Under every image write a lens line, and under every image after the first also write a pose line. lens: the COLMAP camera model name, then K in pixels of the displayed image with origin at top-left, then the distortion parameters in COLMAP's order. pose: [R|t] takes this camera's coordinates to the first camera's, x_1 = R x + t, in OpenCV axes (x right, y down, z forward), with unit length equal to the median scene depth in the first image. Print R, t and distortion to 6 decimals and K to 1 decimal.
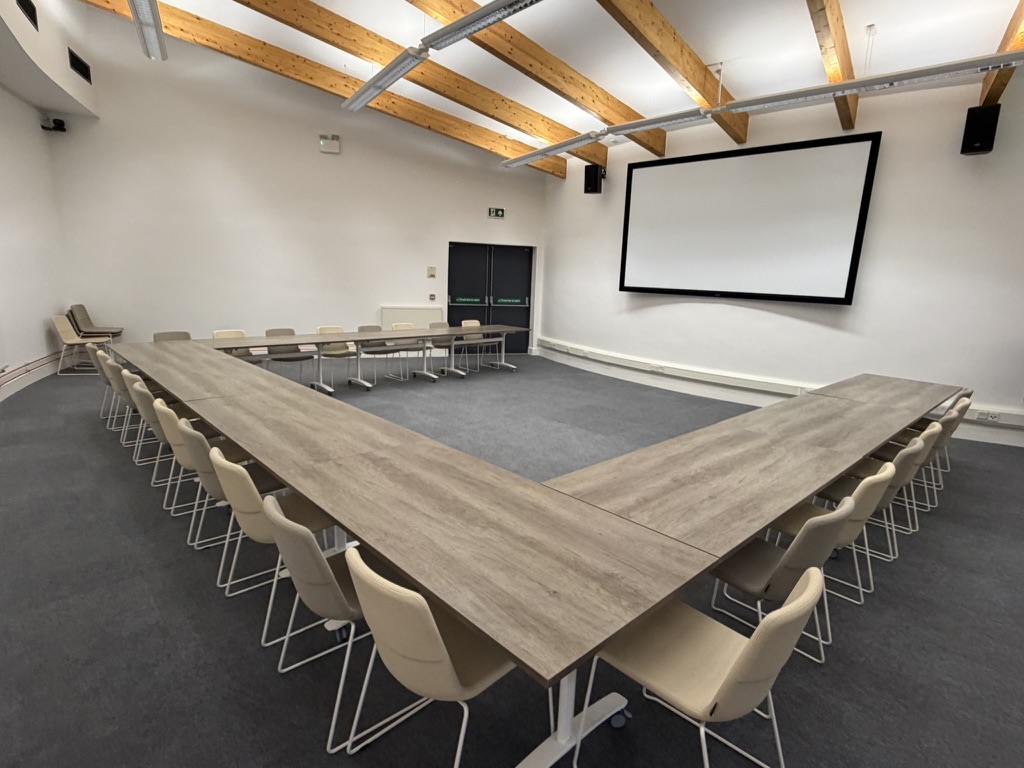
lens RADIAL K [[542.2, 0, 514.6], [0, 542.2, 383.8], [0, 0, 1]] dist [0.005012, -0.003511]
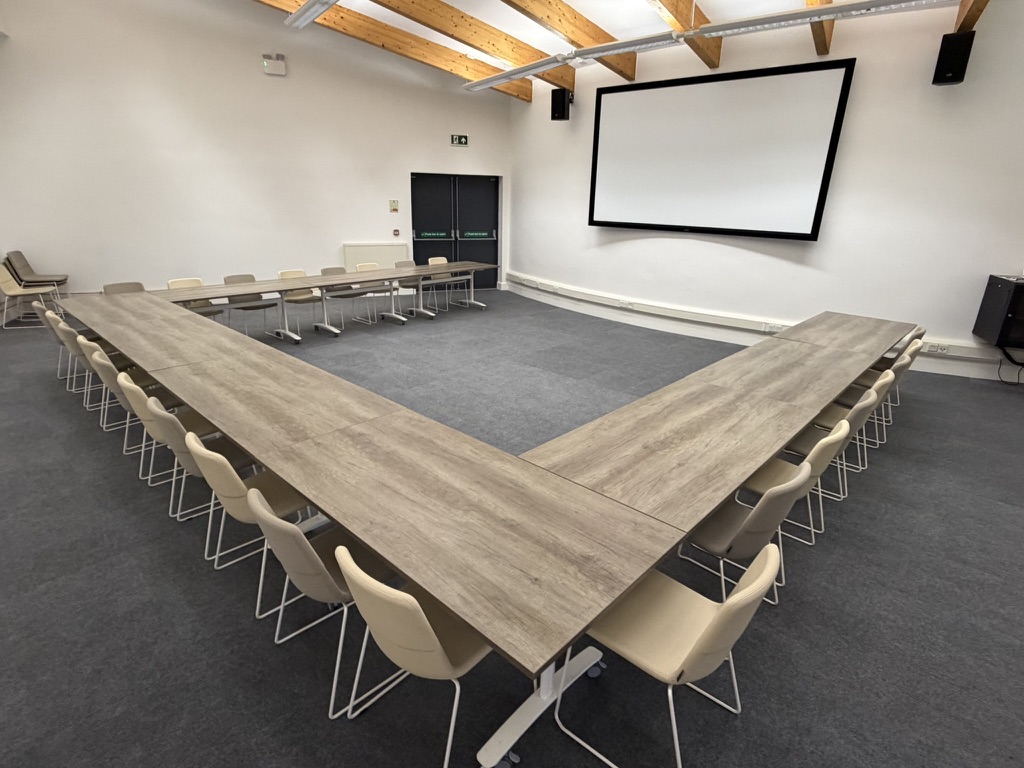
lens RADIAL K [[542.2, 0, 513.2], [0, 542.2, 380.7], [0, 0, 1]] dist [0.005012, -0.003511]
pose [[0.998154, -0.032741, 0.051158, -0.003160], [0.025634, 0.990666, 0.133879, -0.034737], [-0.055064, -0.132320, 0.989676, -0.001765]]
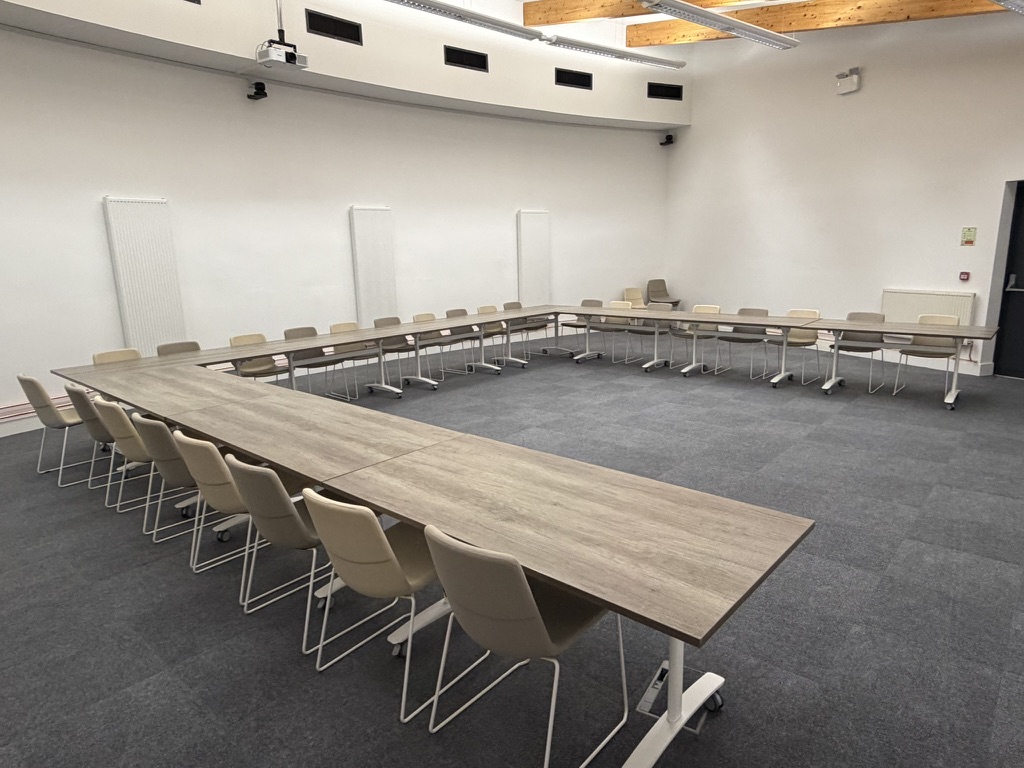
lens RADIAL K [[631.0, 0, 510.1], [0, 631.0, 381.6], [0, 0, 1]] dist [0.000025, 0.000050]
pose [[0.079198, 0.171167, -0.982054, 0.817410], [-0.168216, 0.973315, 0.156078, -0.103357], [0.982564, 0.152836, 0.105878, 0.655982]]
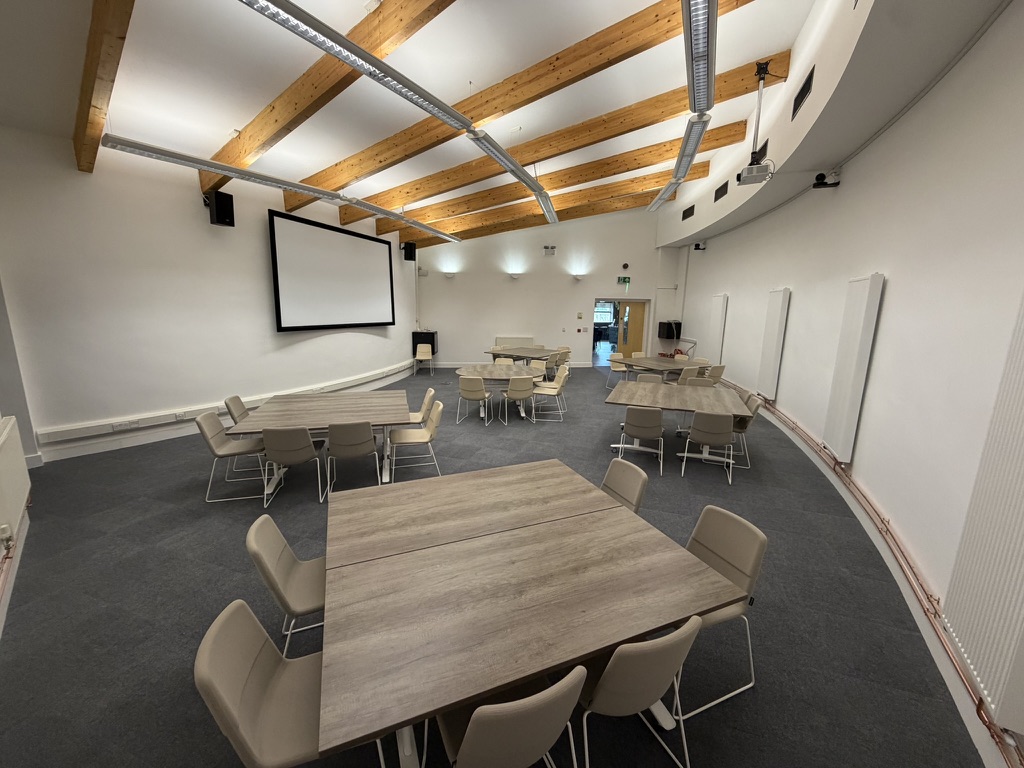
lens RADIAL K [[410.1, 0, 488.5], [0, 410.1, 378.8], [0, 0, 1]] dist [0.001200, -0.000709]
pose [[-0.411758, -0.205606, 0.887796, -0.862210], [0.146024, 0.946741, 0.286982, -0.319404], [-0.899518, 0.247807, -0.359804, 1.192950]]
